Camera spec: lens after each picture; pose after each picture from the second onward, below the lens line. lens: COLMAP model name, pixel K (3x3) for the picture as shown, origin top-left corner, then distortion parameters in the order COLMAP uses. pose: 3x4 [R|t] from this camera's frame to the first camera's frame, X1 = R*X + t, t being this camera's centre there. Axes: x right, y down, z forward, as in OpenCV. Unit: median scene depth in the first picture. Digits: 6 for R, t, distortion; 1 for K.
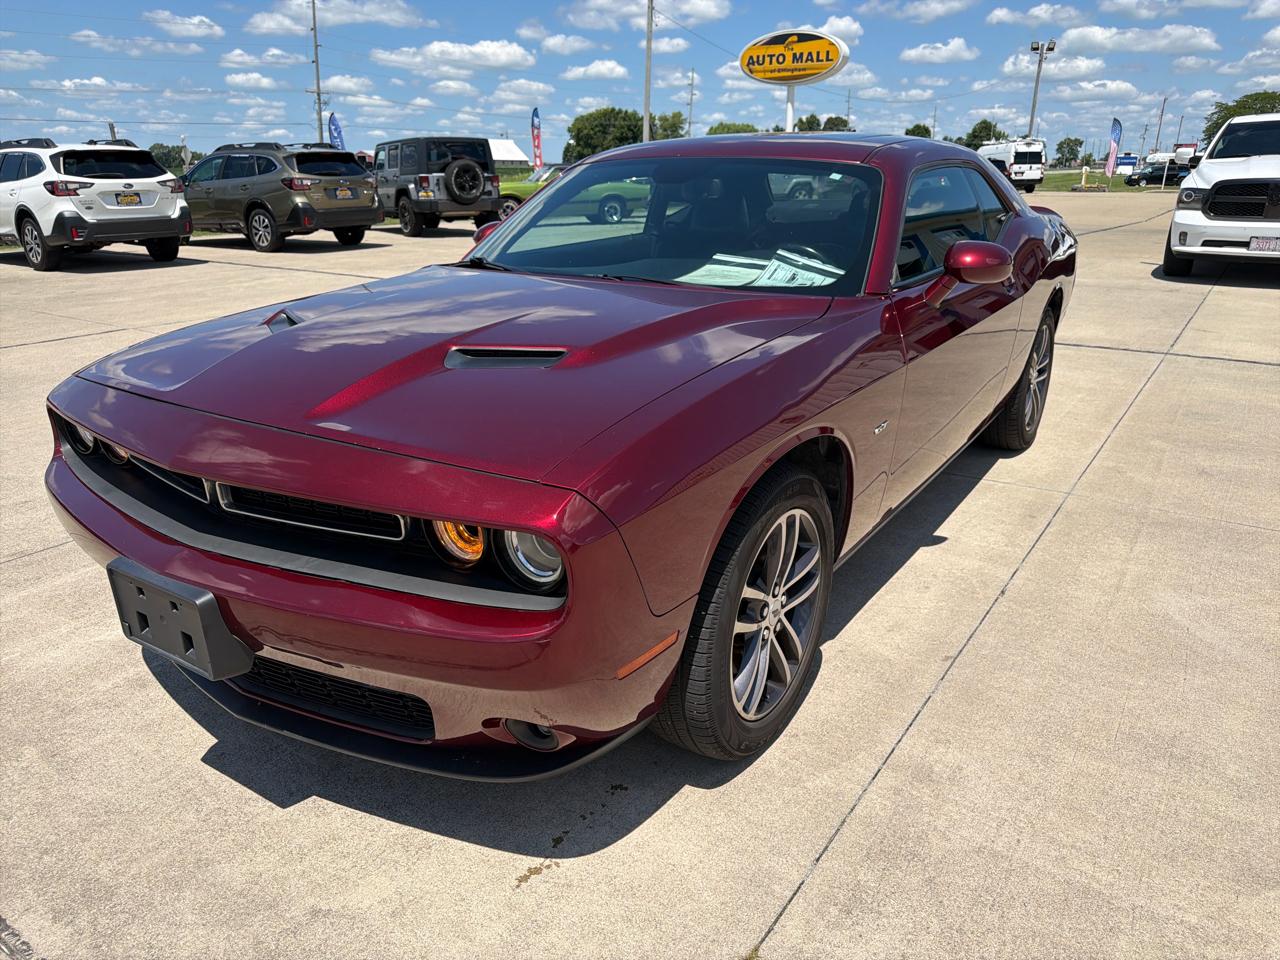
lens RADIAL K [[912.6, 0, 641.9], [0, 912.6, 484.9], [0, 0, 1]] dist [0.008924, -0.013181]
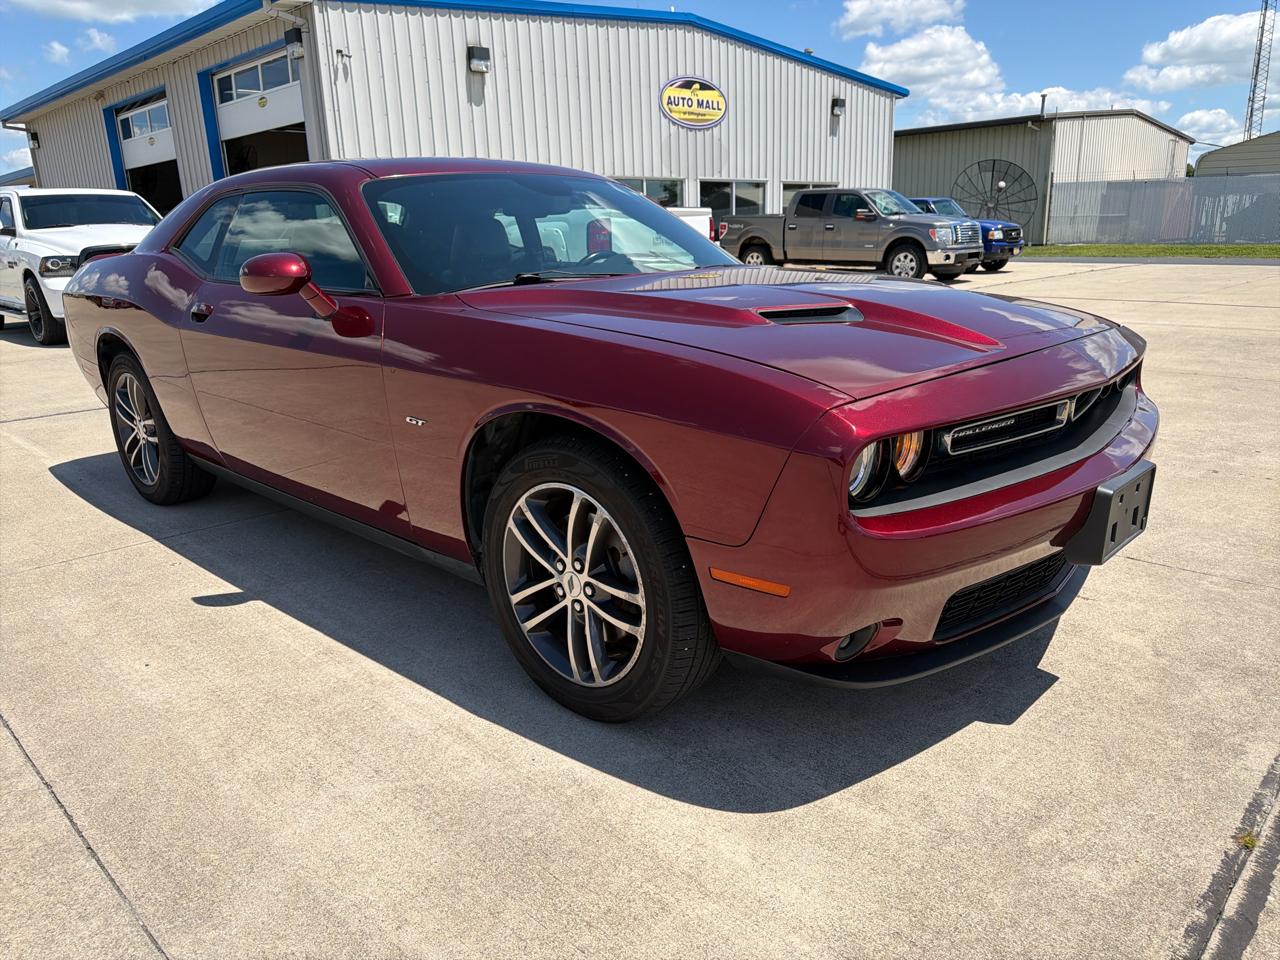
lens RADIAL K [[912.6, 0, 645.6], [0, 912.6, 489.3], [0, 0, 1]] dist [0.008924, -0.013181]
pose [[0.172625, -0.270998, 0.946974, -1.292831], [0.353553, 0.914387, 0.197223, -0.245586], [-0.919348, 0.300760, 0.253658, 0.938901]]
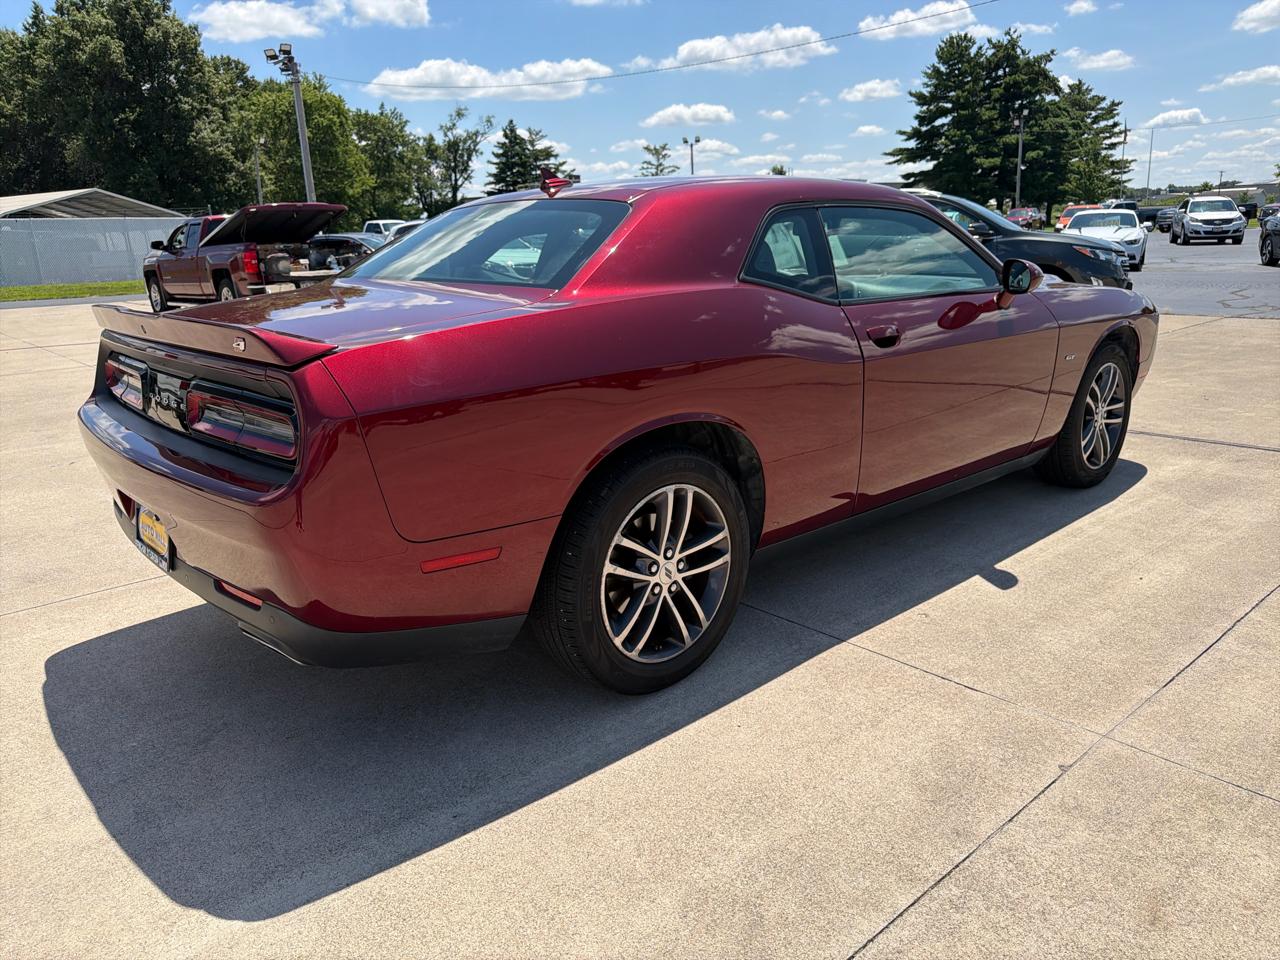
lens RADIAL K [[912.6, 0, 638.2], [0, 912.6, 490.2], [0, 0, 1]] dist [0.008924, -0.013181]
pose [[-0.968823, -0.036653, 0.245029, -0.040808], [0.112599, 0.815818, 0.567242, -1.014052], [-0.220690, 0.577147, -0.786256, 2.964840]]
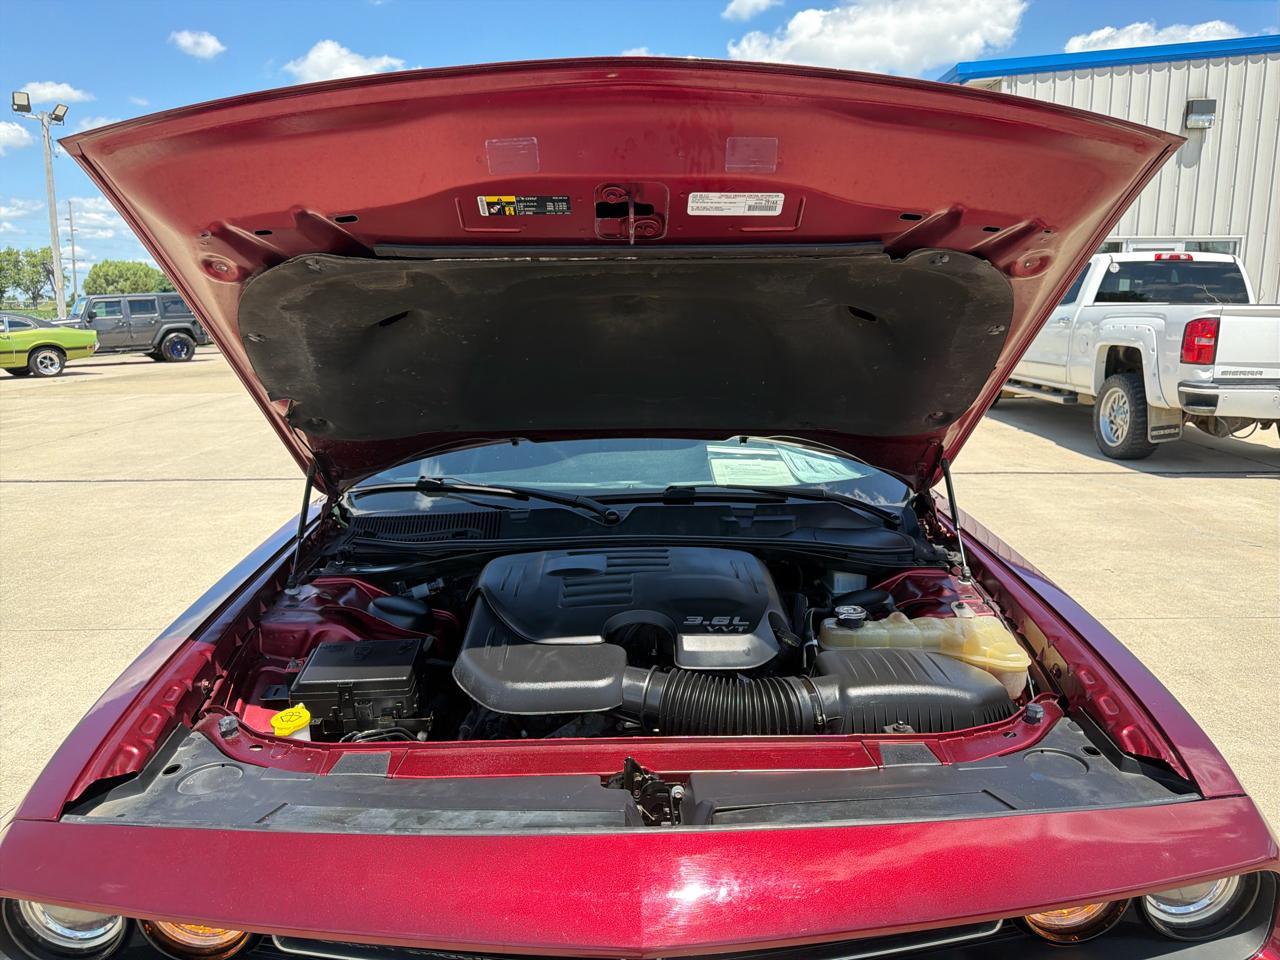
lens RADIAL K [[912.6, 0, 646.9], [0, 912.6, 487.1], [0, 0, 1]] dist [0.008924, -0.013181]
pose [[0.821614, -0.118392, 0.557614, -0.576481], [0.194082, 0.977851, -0.078353, -0.186702], [-0.535987, 0.172599, 0.826394, 0.350286]]
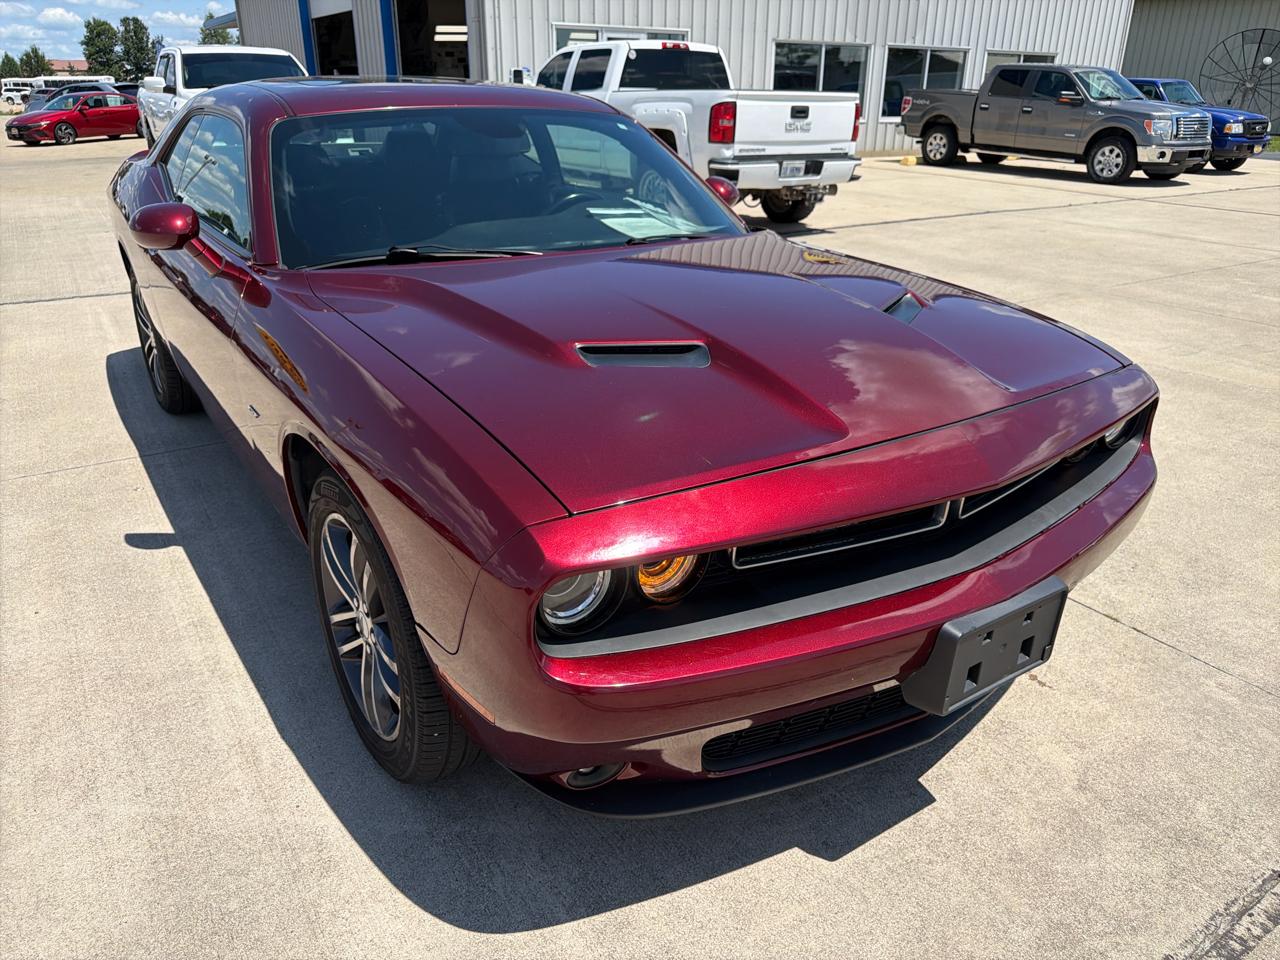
lens RADIAL K [[912.6, 0, 632.6], [0, 912.6, 487.0], [0, 0, 1]] dist [0.008924, -0.013181]
pose [[0.384751, -0.364412, 0.848039, -1.036667], [0.297981, 0.918610, 0.259545, -0.263167], [-0.873599, 0.152839, 0.462023, 0.652220]]
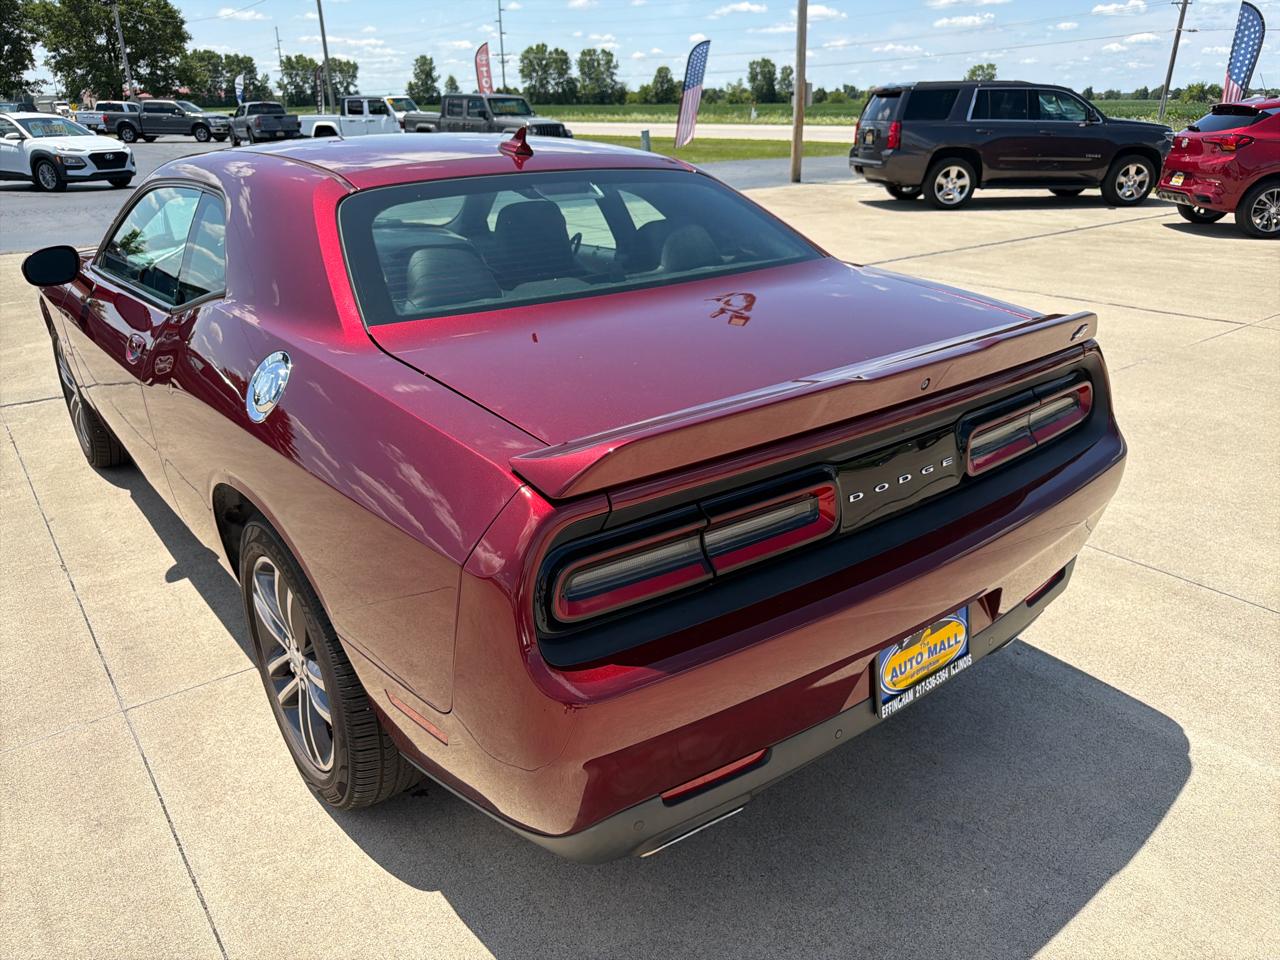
lens RADIAL K [[912.6, 0, 633.0], [0, 912.6, 482.6], [0, 0, 1]] dist [0.008924, -0.013181]
pose [[-0.314998, 0.364370, -0.876362, 1.377800], [-0.304459, 0.835775, 0.456929, -0.846676], [0.898933, 0.410749, -0.152332, 2.168172]]
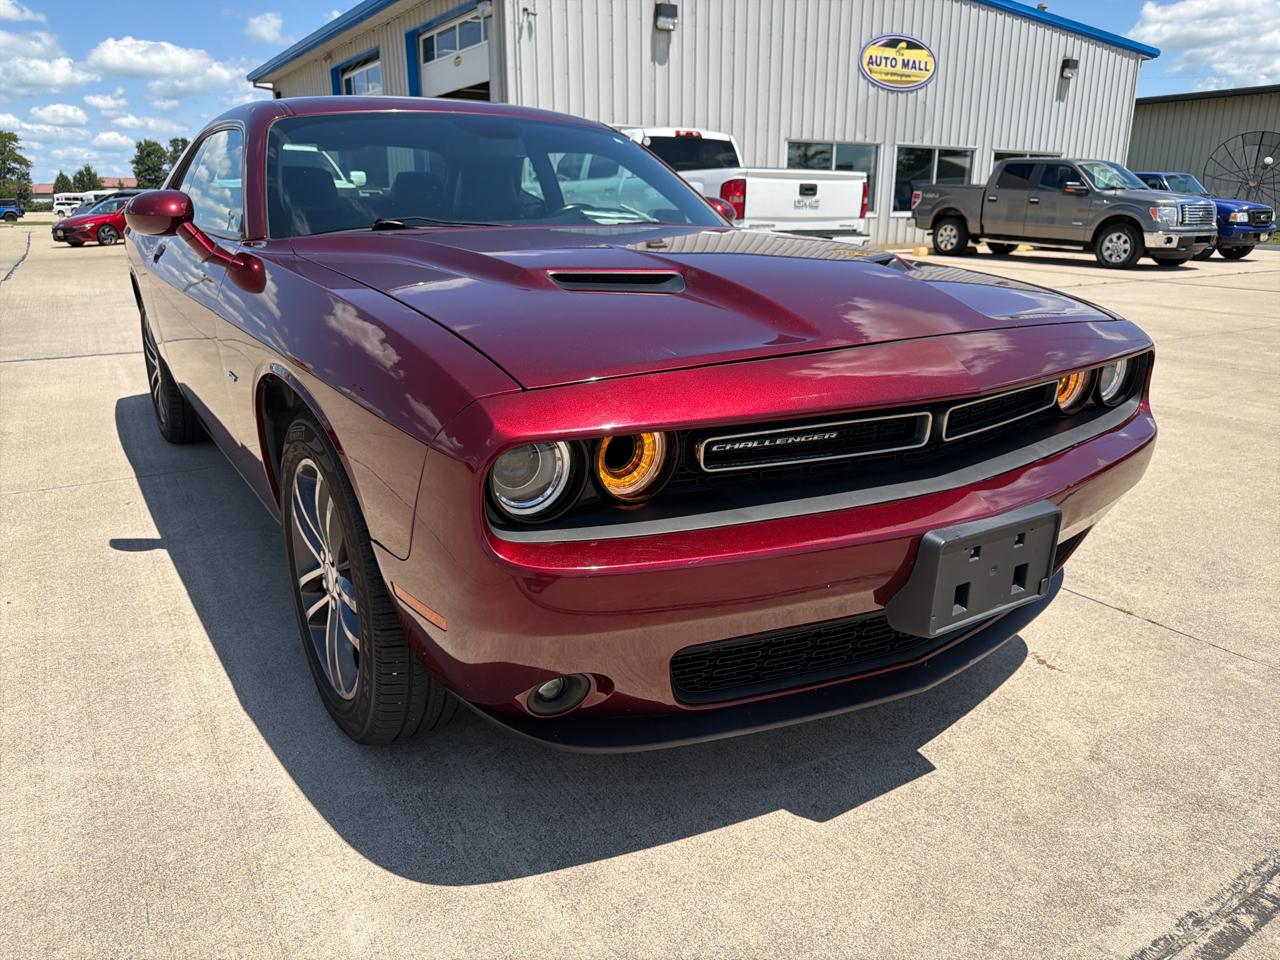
lens RADIAL K [[912.6, 0, 641.8], [0, 912.6, 490.2], [0, 0, 1]] dist [0.008924, -0.013181]
pose [[0.398017, -0.273316, 0.875717, -1.040366], [0.301970, 0.940423, 0.156264, -0.120163], [-0.866254, 0.202245, 0.456838, 0.653693]]
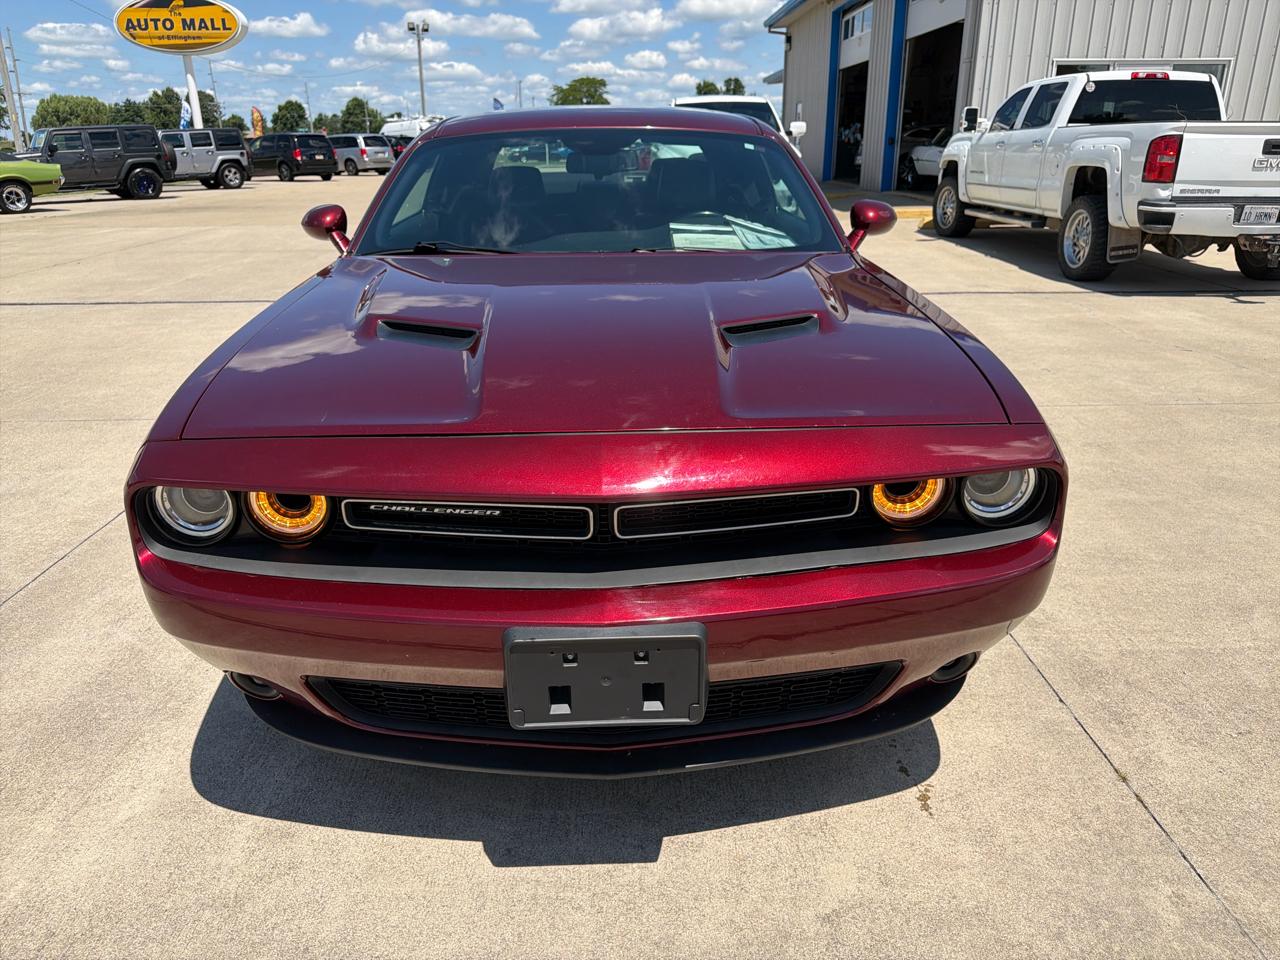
lens RADIAL K [[912.6, 0, 639.3], [0, 912.6, 483.3], [0, 0, 1]] dist [0.008924, -0.013181]
pose [[0.814174, -0.210283, 0.541204, -0.679571], [0.199241, 0.976699, 0.079759, -0.067924], [-0.545366, 0.042892, 0.837100, 0.206267]]
